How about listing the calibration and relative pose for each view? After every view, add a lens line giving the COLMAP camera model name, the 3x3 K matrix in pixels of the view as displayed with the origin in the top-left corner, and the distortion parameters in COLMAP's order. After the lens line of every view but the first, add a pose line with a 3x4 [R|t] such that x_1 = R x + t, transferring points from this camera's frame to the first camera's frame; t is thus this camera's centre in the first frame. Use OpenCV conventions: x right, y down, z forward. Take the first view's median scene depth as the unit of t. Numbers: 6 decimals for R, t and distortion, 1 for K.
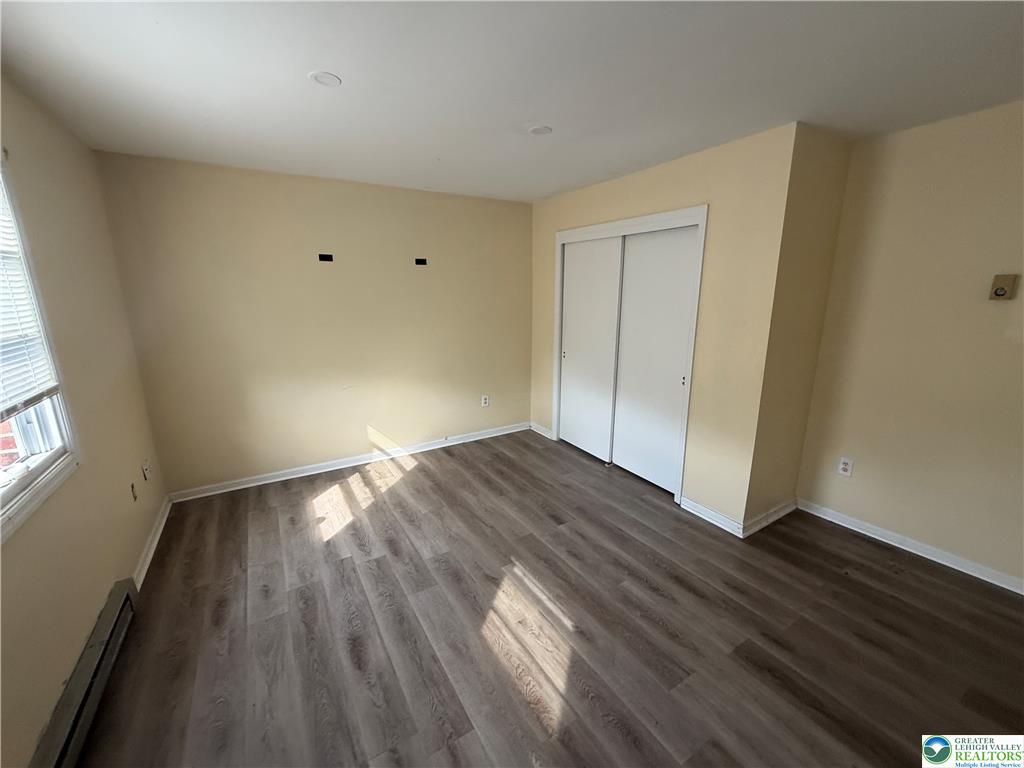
lens RADIAL K [[411.3, 0, 512.0], [0, 411.3, 384.0], [0, 0, 1]] dist [0.007184, -0.000066]
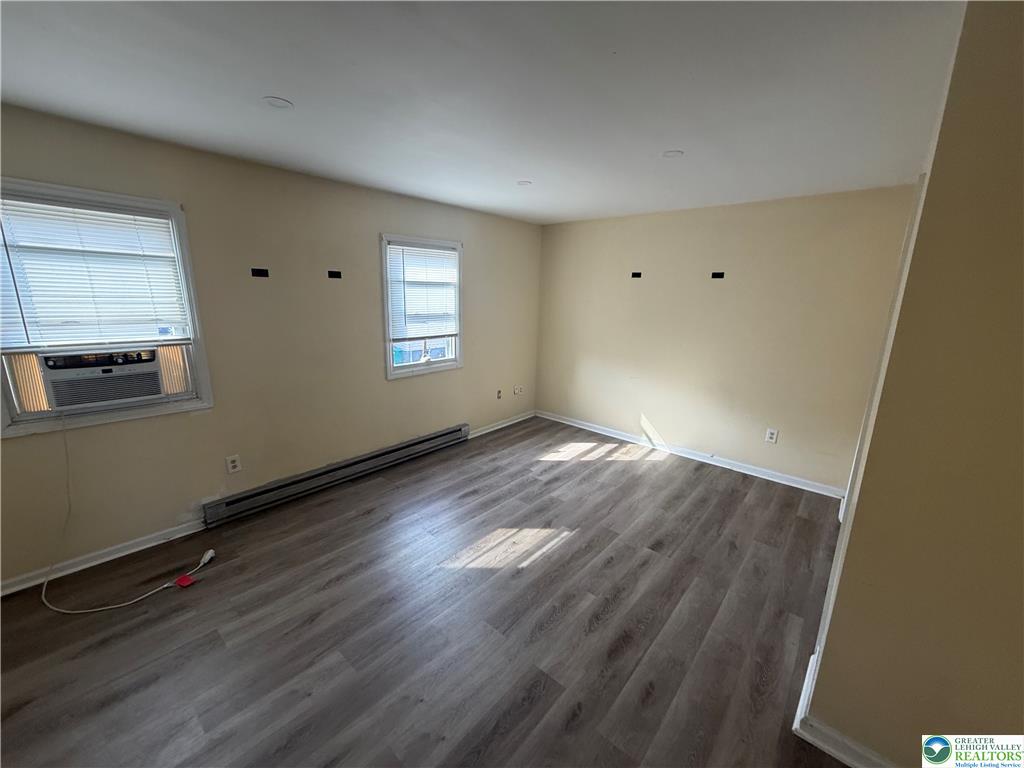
lens RADIAL K [[411.3, 0, 512.0], [0, 411.3, 384.0], [0, 0, 1]] dist [0.007184, -0.000066]
pose [[0.297198, 0.225169, -0.927886, 0.902315], [-0.239444, 0.958318, 0.155861, -0.109977], [0.924305, 0.175855, 0.338726, 0.332381]]
